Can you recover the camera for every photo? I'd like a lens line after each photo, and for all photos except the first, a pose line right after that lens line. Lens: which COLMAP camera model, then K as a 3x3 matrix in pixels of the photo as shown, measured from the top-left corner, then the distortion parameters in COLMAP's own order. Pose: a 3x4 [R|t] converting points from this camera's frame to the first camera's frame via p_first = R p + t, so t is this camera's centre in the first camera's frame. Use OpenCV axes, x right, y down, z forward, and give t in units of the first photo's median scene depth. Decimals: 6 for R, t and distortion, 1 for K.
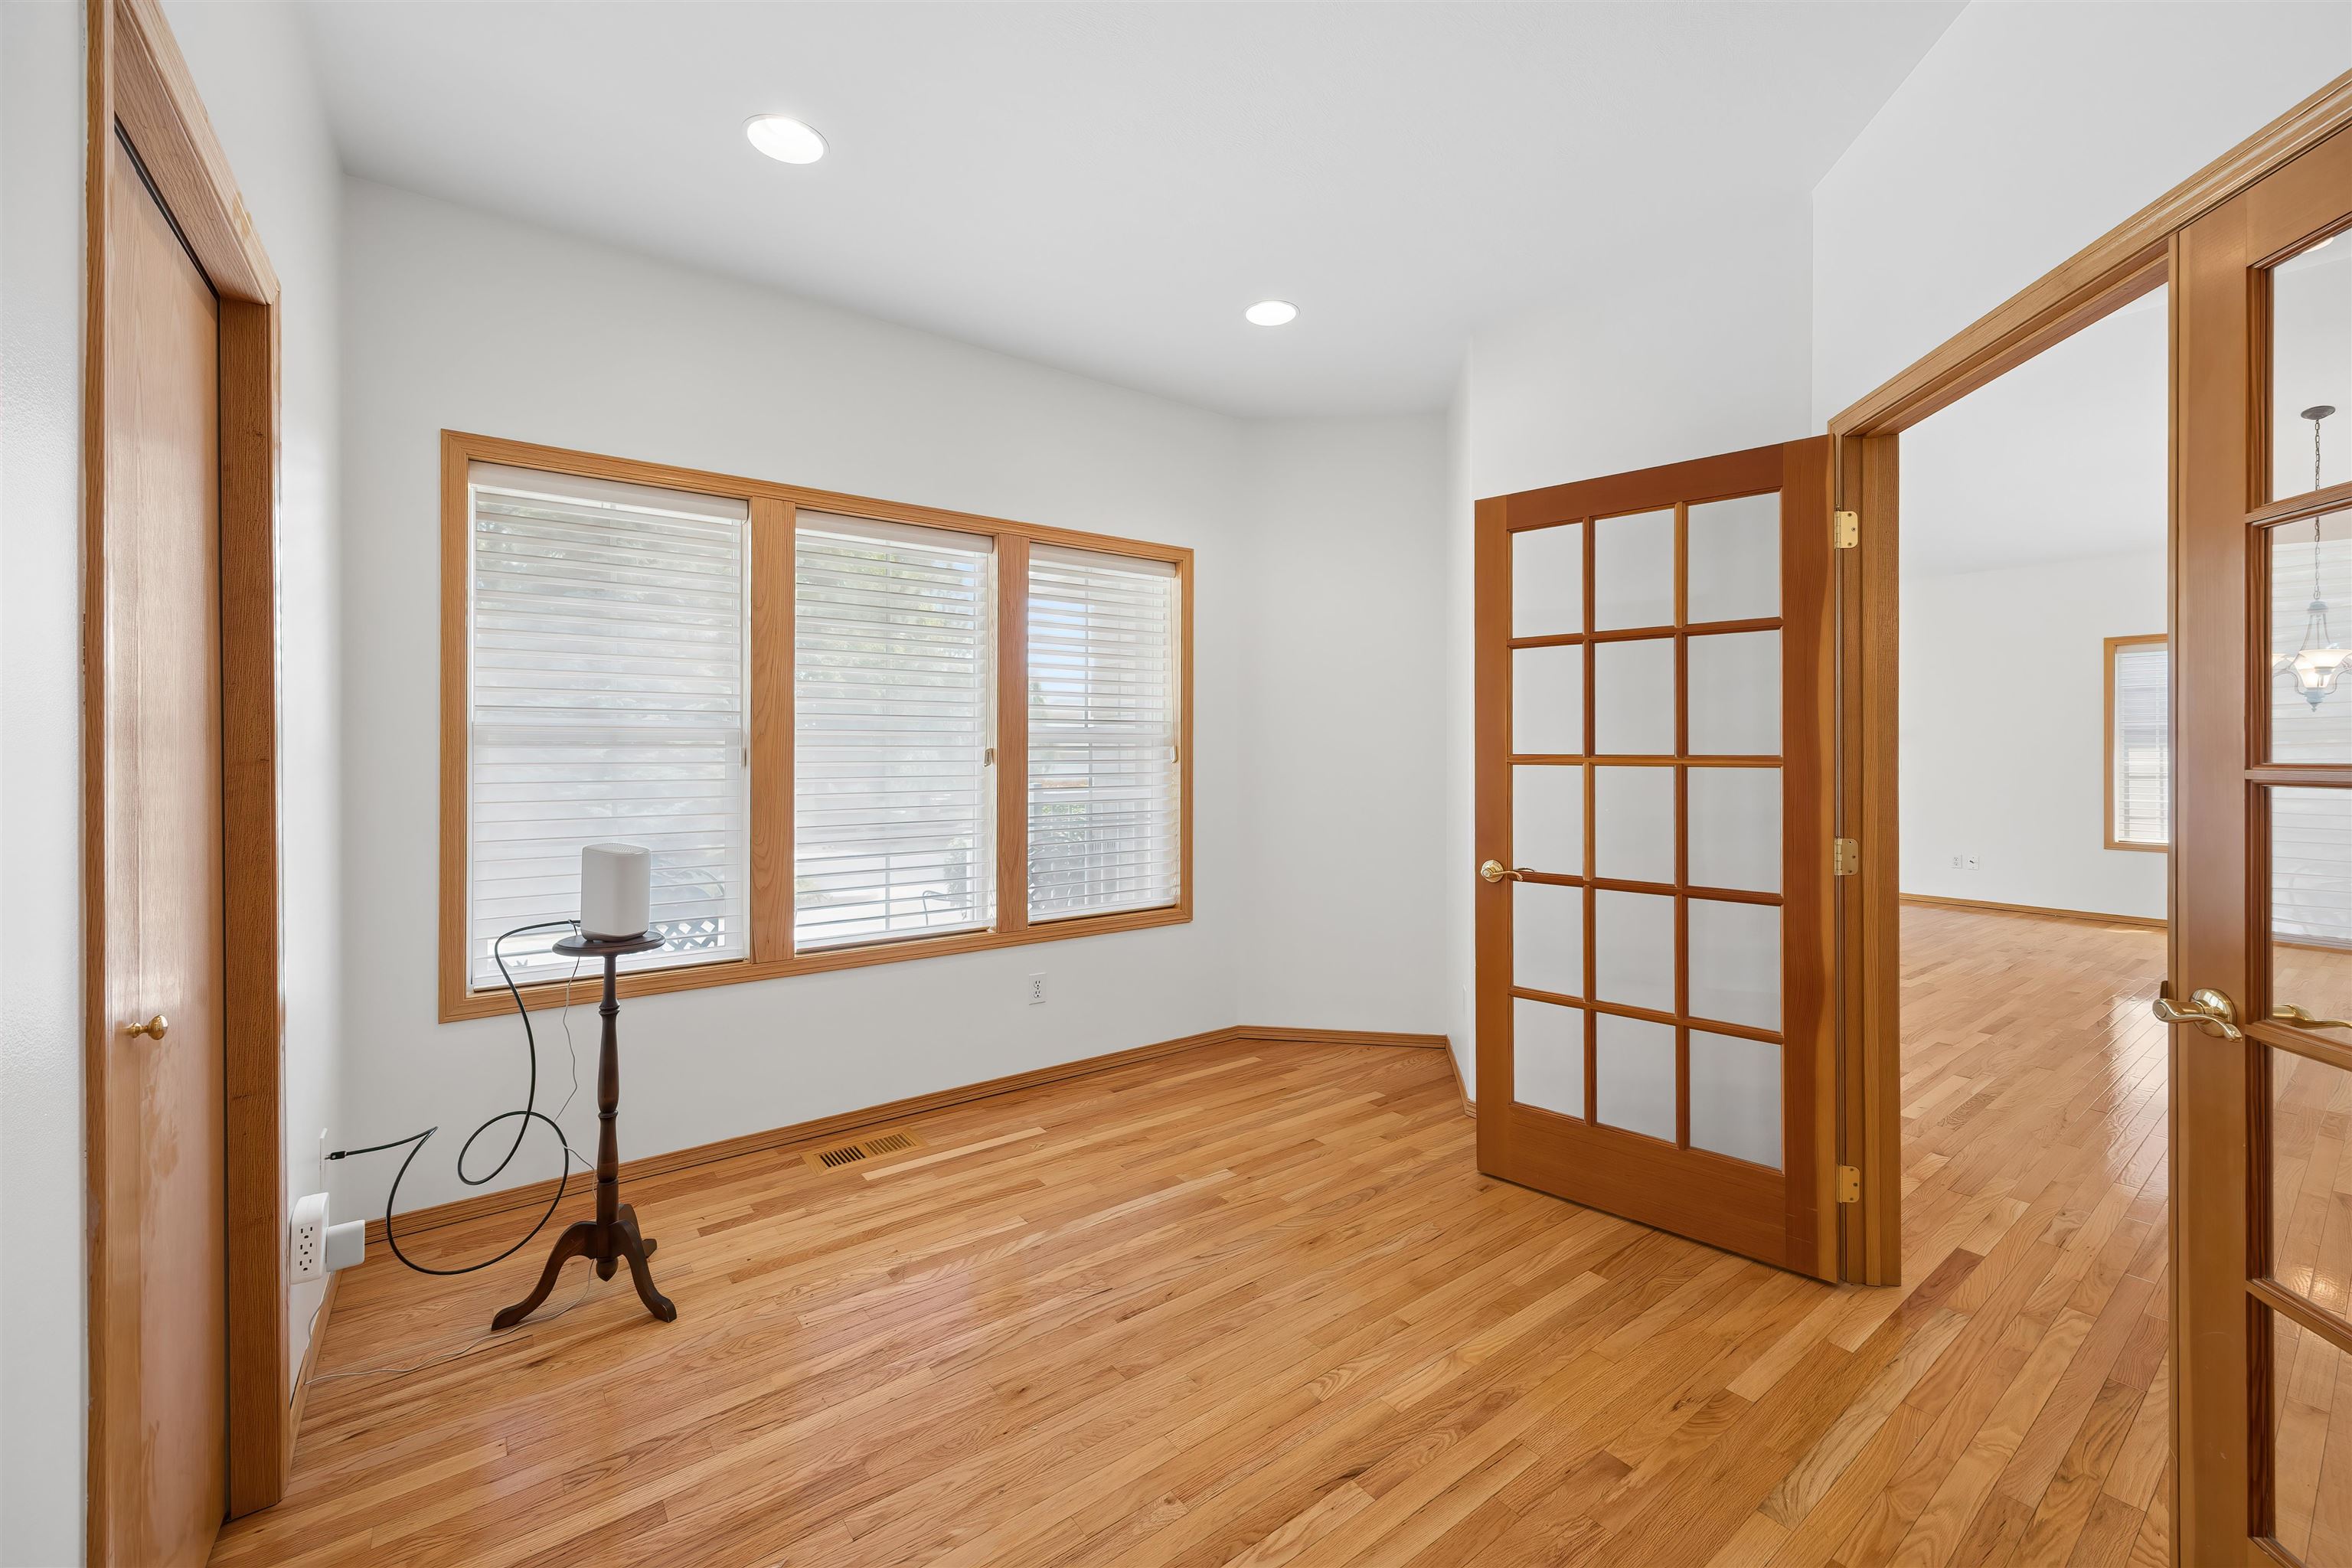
lens RADIAL K [[936.9, 0, 1209.1], [0, 936.9, 747.7], [0, 0, 1]] dist [0.001026, 0.000107]
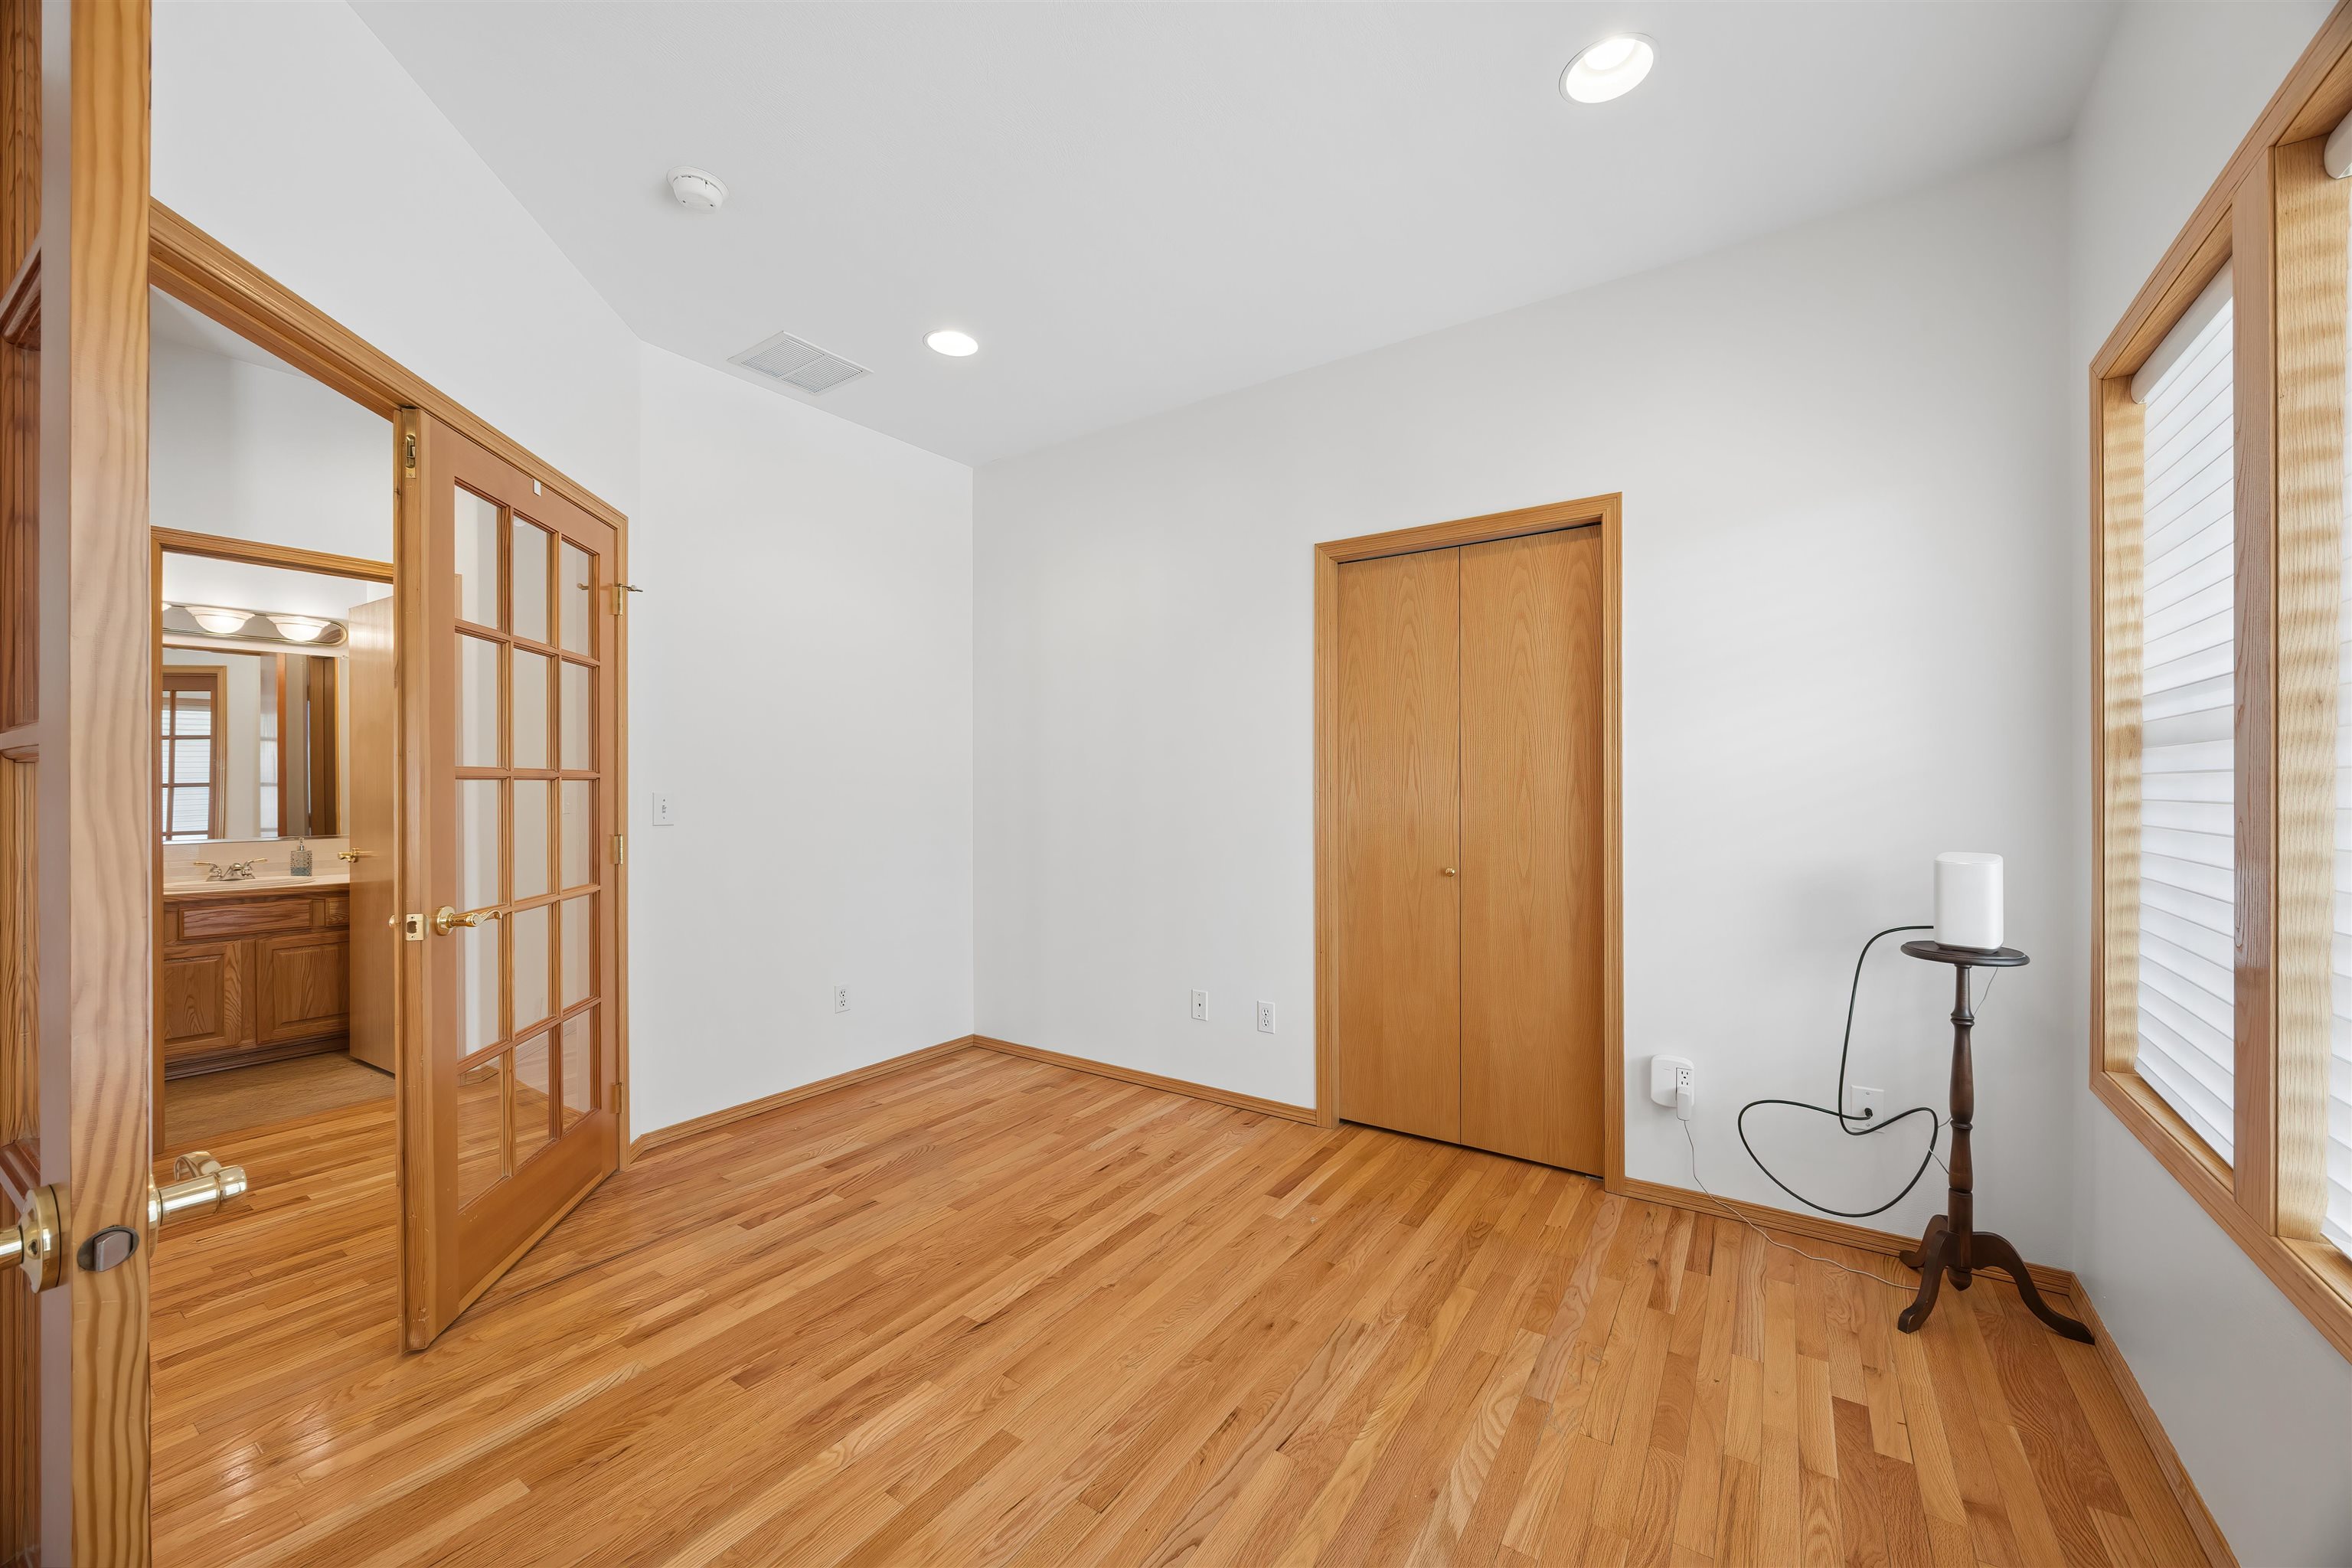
lens RADIAL K [[891.5, 0, 1200.6], [0, 891.5, 789.1], [0, 0, 1]] dist [-0.008868, -0.000718]
pose [[-0.946091, 0.004885, -0.323863, 0.159183], [0.003974, 0.999986, 0.003475, 0.023283], [0.323875, 0.002001, -0.946098, 1.394389]]
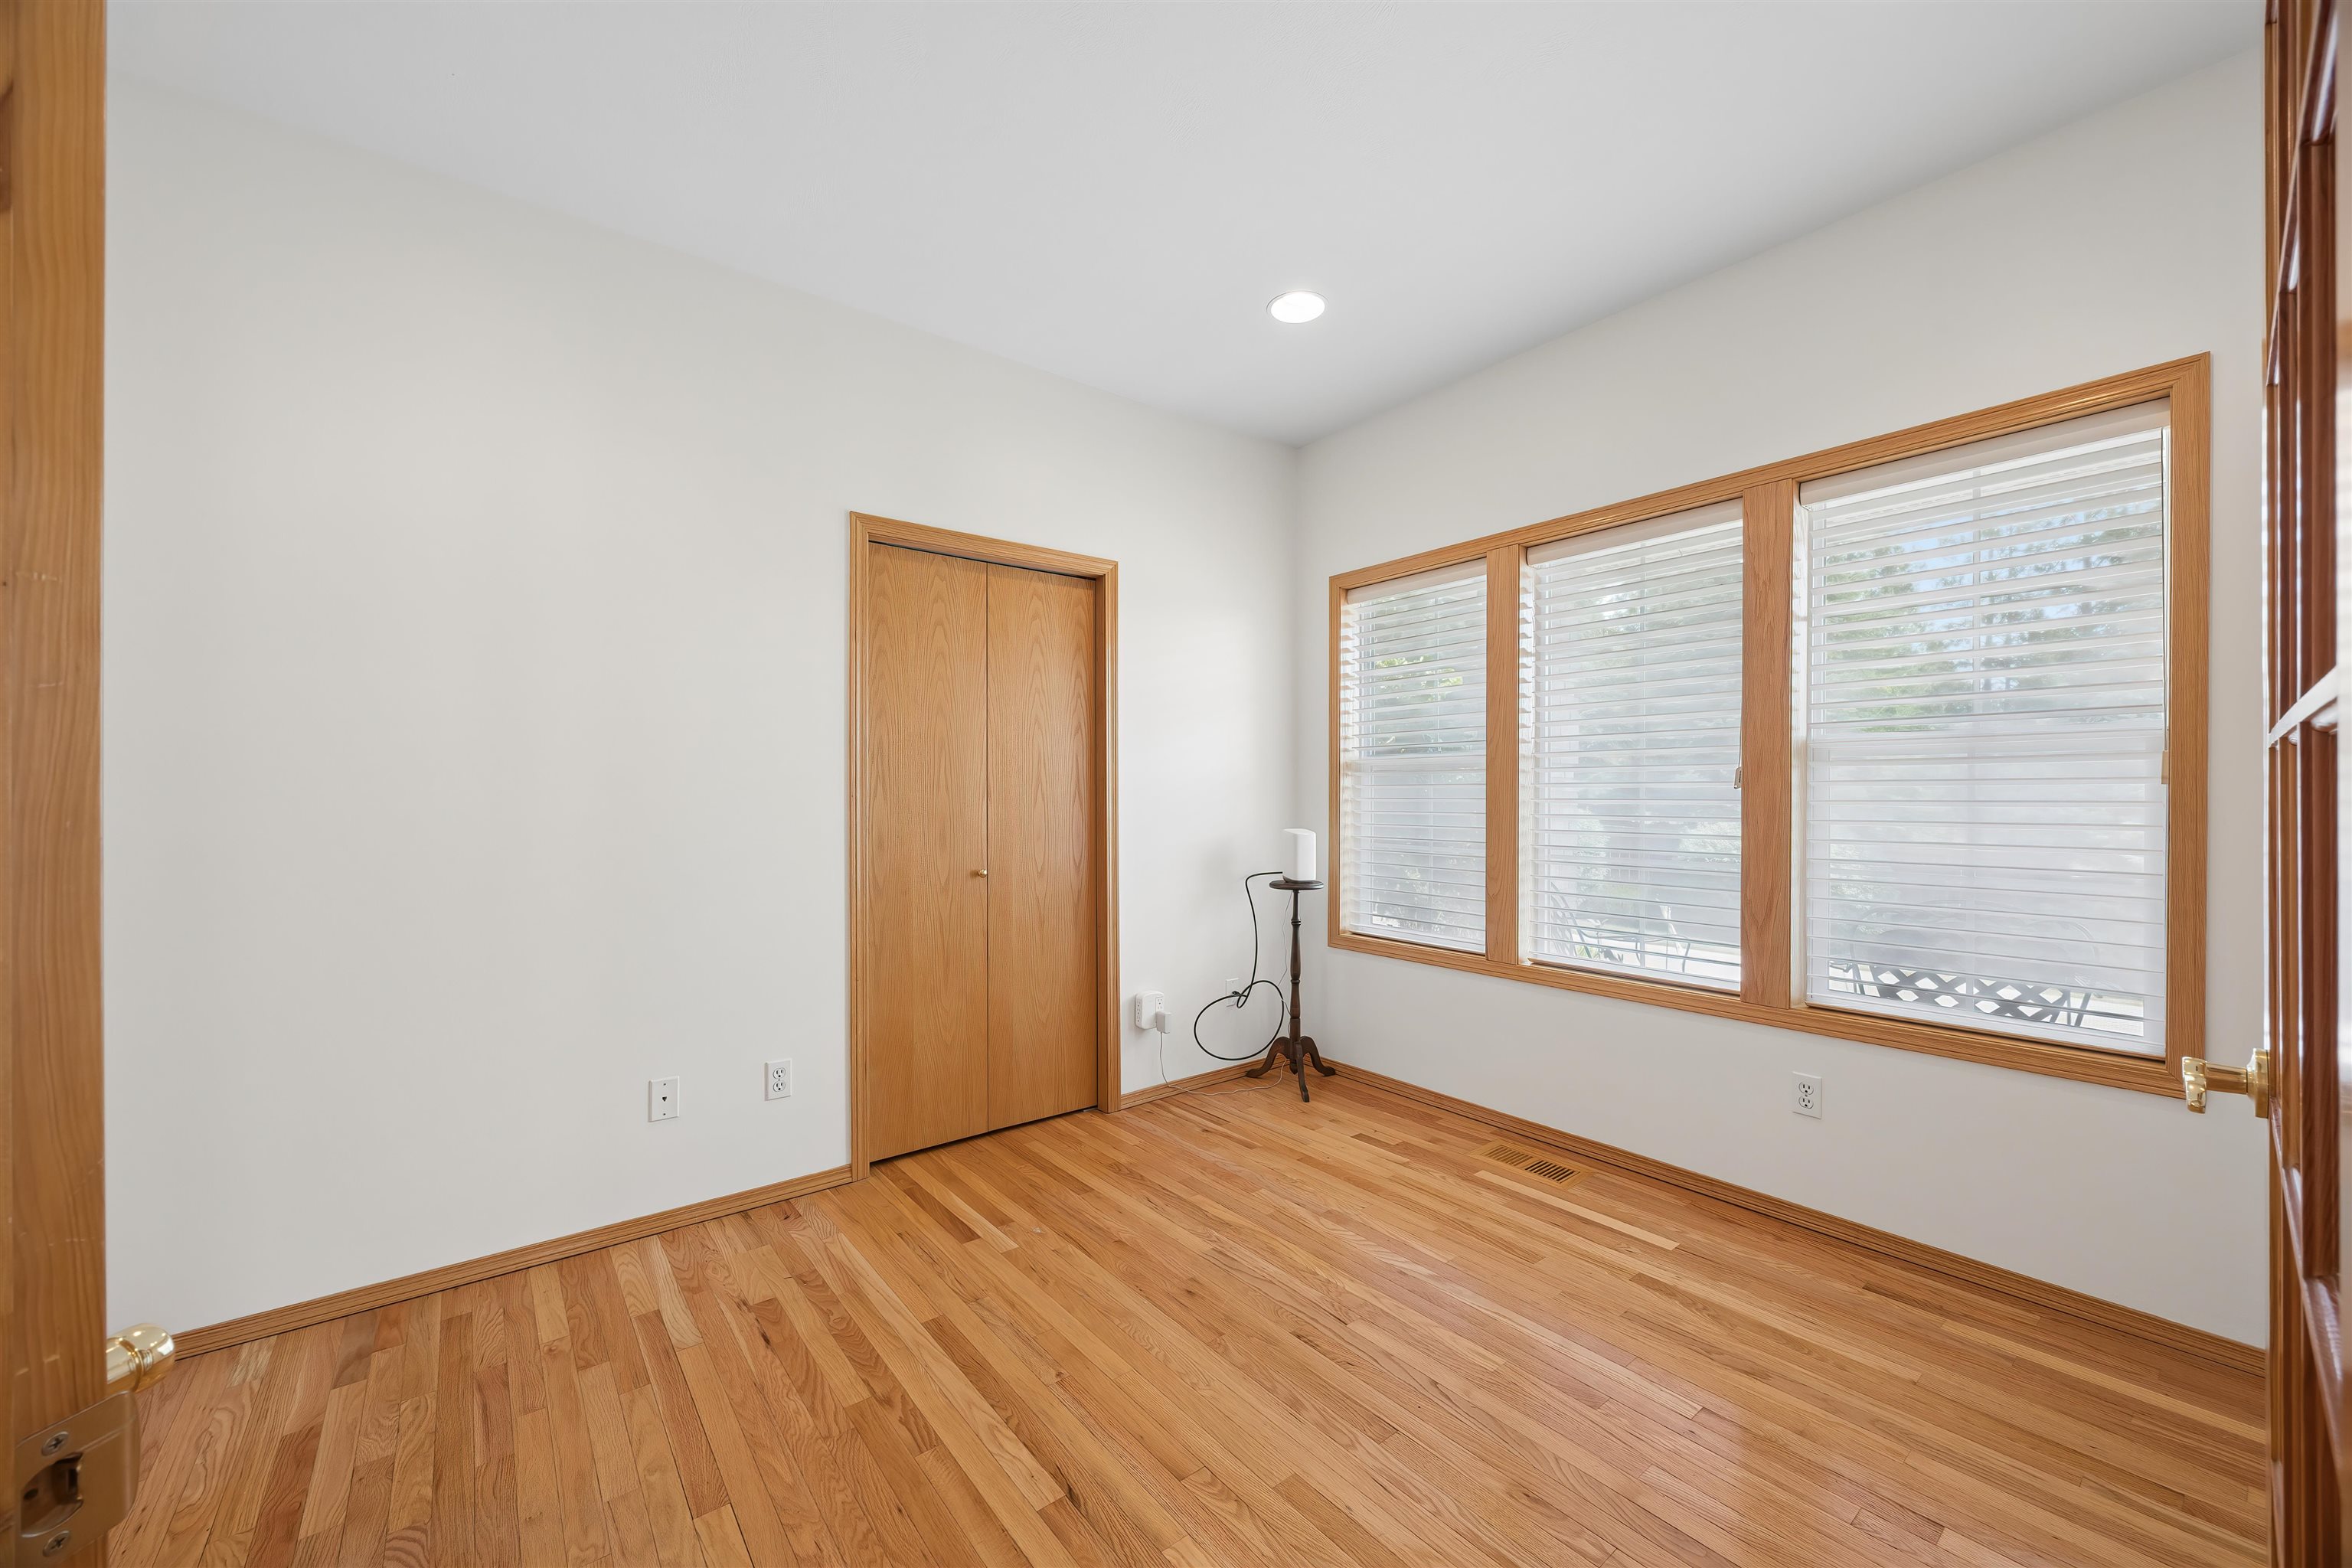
lens RADIAL K [[891.5, 0, 1183.9], [0, 891.5, 788.0], [0, 0, 1]] dist [-0.008868, -0.000718]
pose [[0.018392, -0.006739, -0.999808, 0.668645], [0.002891, 0.999973, -0.006687, 0.030252], [0.999827, -0.002767, 0.018411, 0.683434]]
